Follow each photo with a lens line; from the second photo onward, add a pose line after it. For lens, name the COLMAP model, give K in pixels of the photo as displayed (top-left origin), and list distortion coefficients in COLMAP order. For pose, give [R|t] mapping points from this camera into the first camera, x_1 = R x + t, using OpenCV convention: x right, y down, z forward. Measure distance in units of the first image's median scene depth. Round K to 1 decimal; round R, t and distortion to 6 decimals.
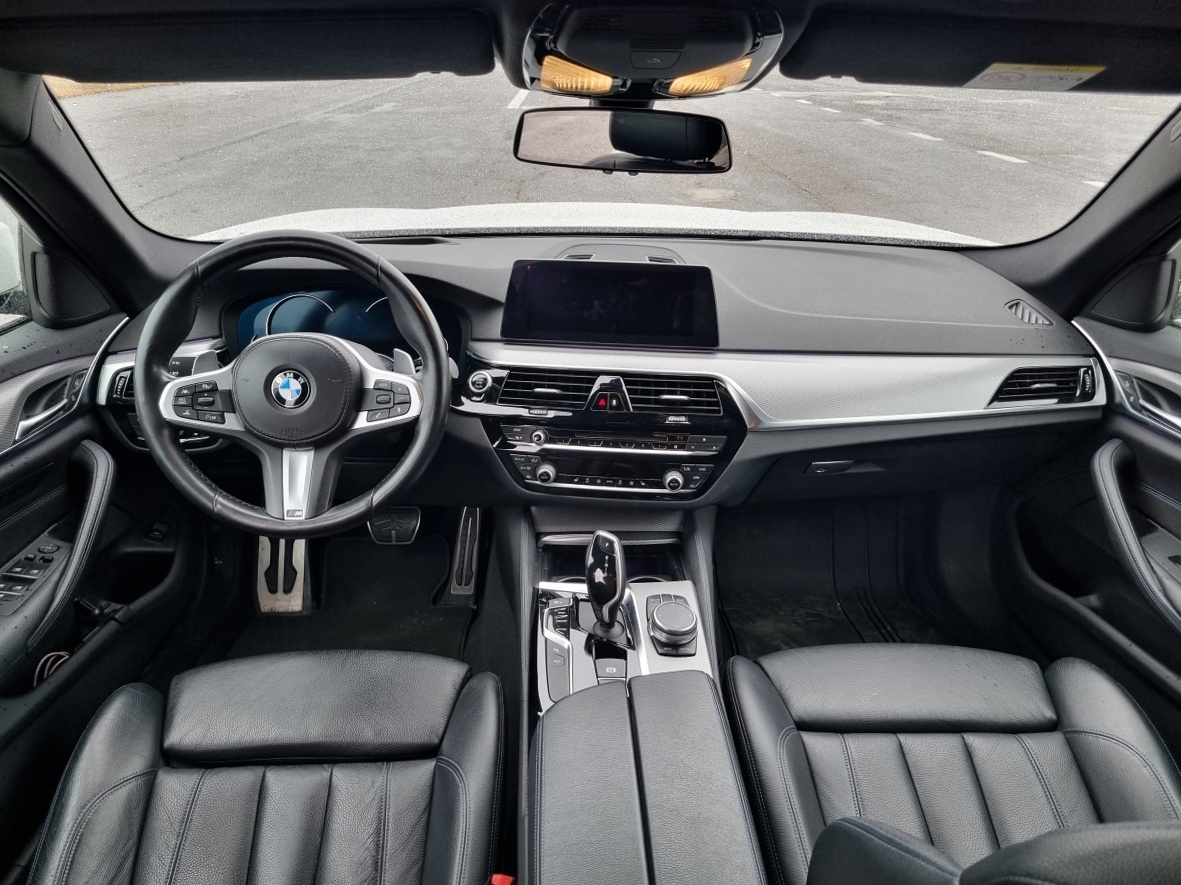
lens RADIAL K [[893.7, 0, 569.9], [0, 893.7, 465.7], [0, 0, 1]] dist [0.048507, -0.002632]
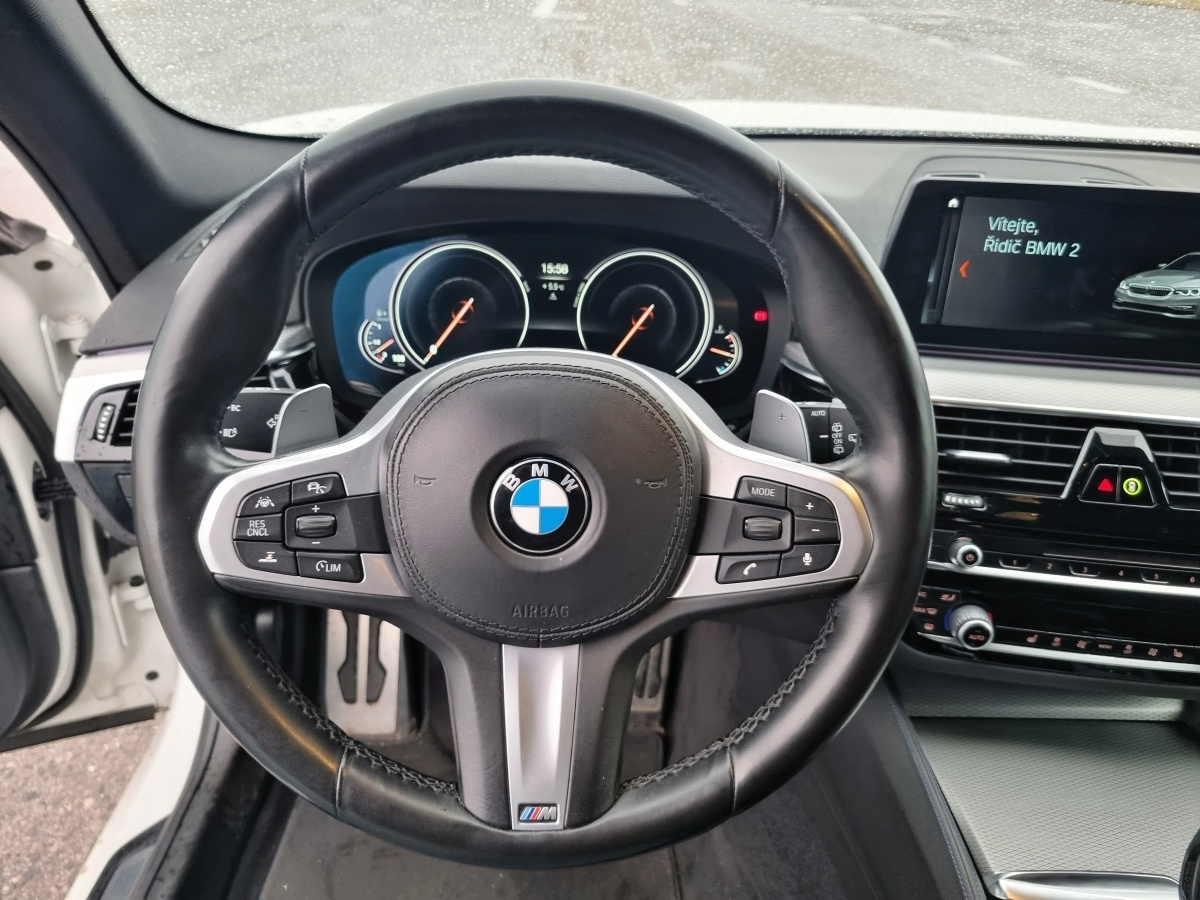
lens RADIAL K [[918.3, 0, 588.9], [0, 918.3, 462.8], [0, 0, 1]] dist [0.029108, -0.005343]
pose [[0.999614, 0.024960, 0.012176, -0.247527], [-0.025700, 0.997560, 0.064917, -0.108584], [-0.010526, -0.065205, 0.997816, 0.511346]]
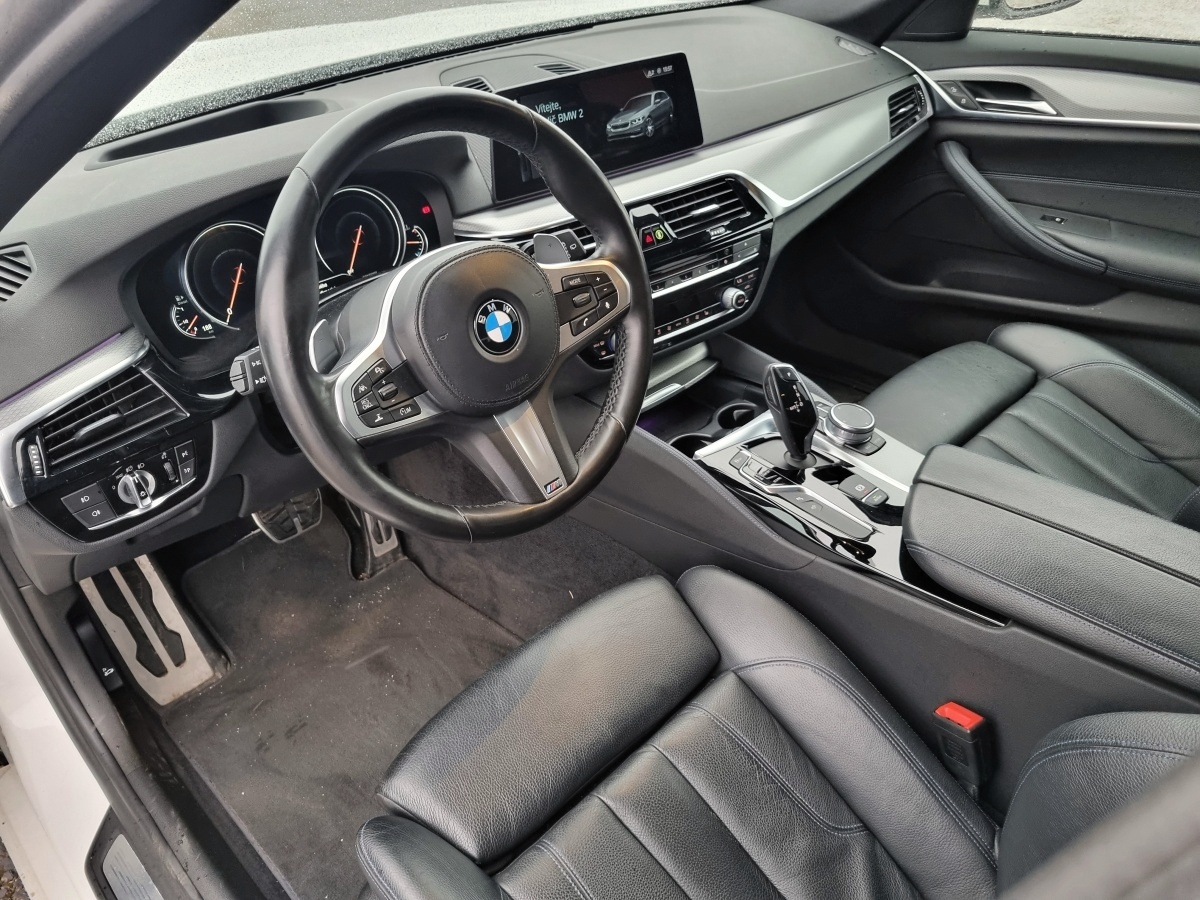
lens RADIAL K [[908.1, 0, 579.1], [0, 908.1, 473.6], [0, 0, 1]] dist [0.048507, -0.002632]
pose [[0.735646, -0.428277, 0.524790, -0.573519], [0.331285, 0.903251, 0.272743, -0.129091], [-0.590826, -0.026787, 0.806354, 0.327210]]
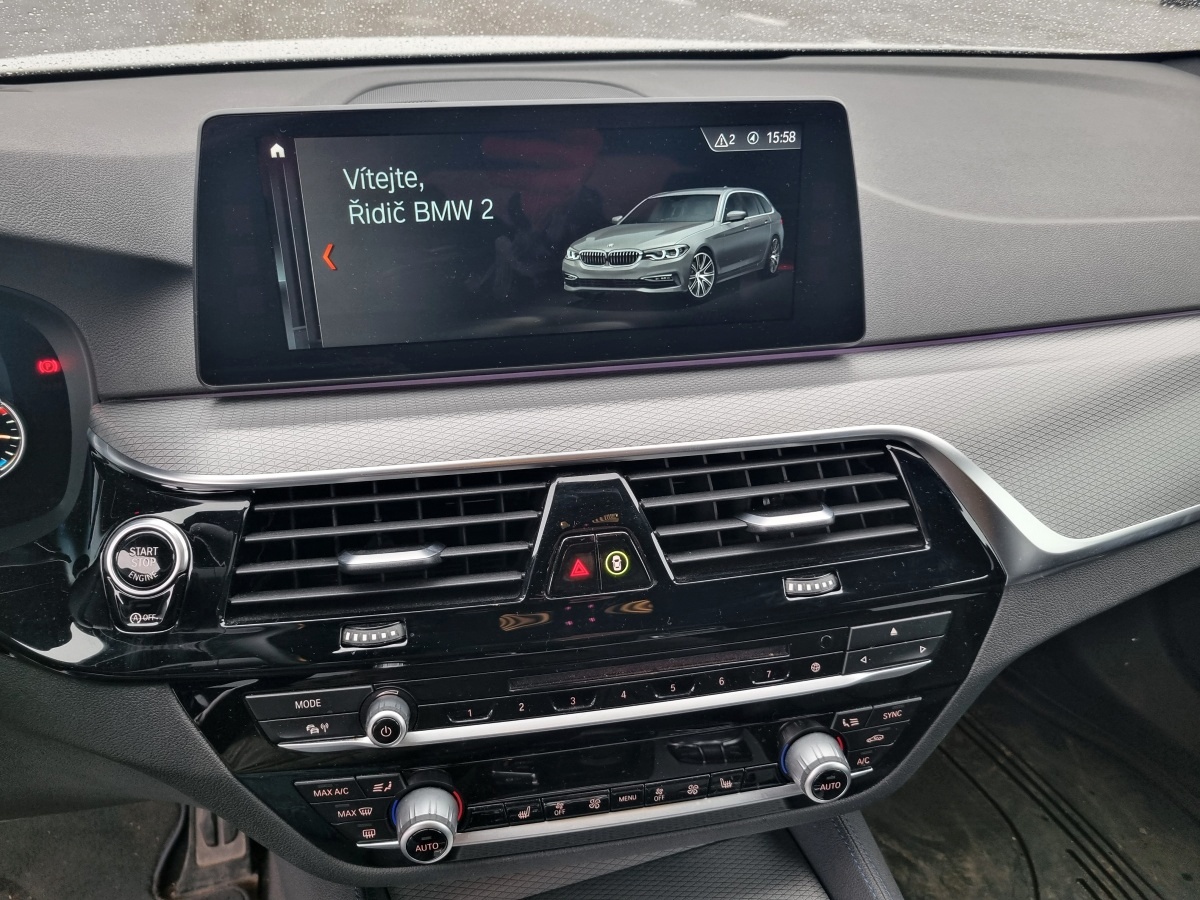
lens RADIAL K [[924.3, 0, 592.6], [0, 924.3, 467.4], [0, 0, 1]] dist [0.026570, -0.006073]
pose [[0.955883, -0.152650, 0.250969, -0.034583], [0.125569, 0.984717, 0.120683, -0.144585], [-0.265556, -0.083845, 0.960443, 0.696341]]
